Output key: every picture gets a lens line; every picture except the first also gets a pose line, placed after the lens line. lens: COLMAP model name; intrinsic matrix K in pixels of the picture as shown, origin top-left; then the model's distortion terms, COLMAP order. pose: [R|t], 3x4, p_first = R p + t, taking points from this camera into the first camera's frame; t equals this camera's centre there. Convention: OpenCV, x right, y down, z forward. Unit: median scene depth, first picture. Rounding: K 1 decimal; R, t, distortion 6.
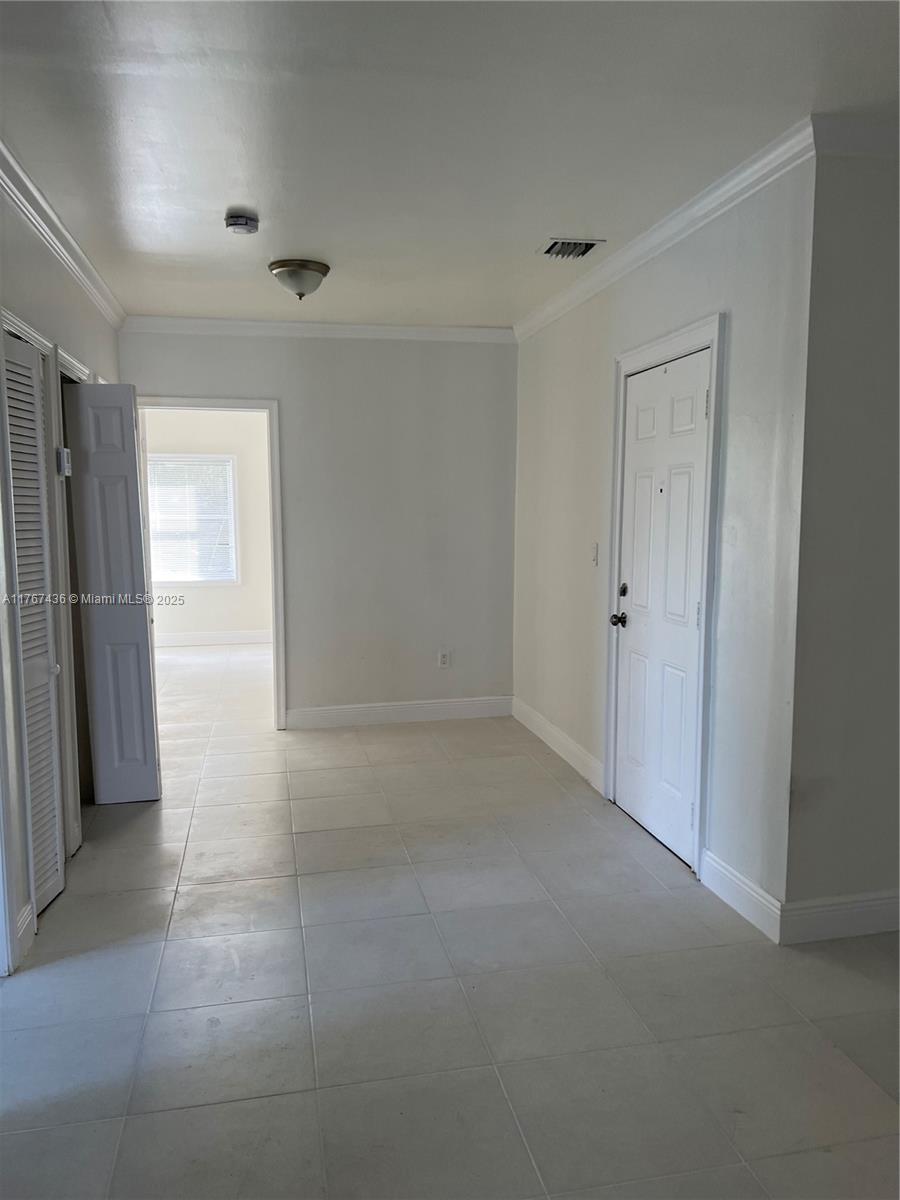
lens RADIAL K [[905.3, 0, 449.7], [0, 905.3, 622.8], [0, 0, 1]] dist [0.122897, -0.266169]
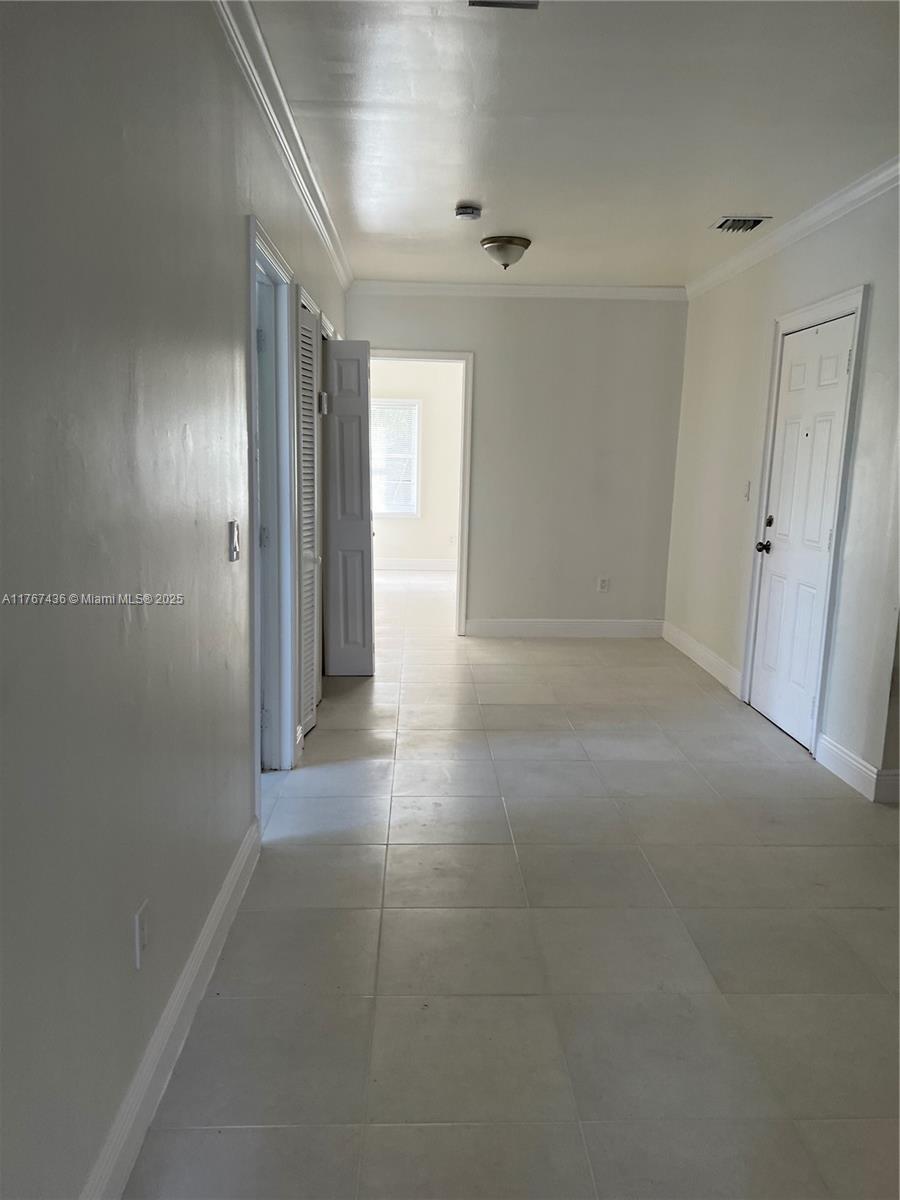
lens RADIAL K [[905.3, 0, 449.7], [0, 905.3, 622.8], [0, 0, 1]] dist [0.122897, -0.266169]
pose [[0.985670, 0.055128, -0.159422, -0.017907], [-0.046044, 0.997128, 0.060123, 0.042757], [0.162279, -0.051921, 0.985378, -0.229771]]
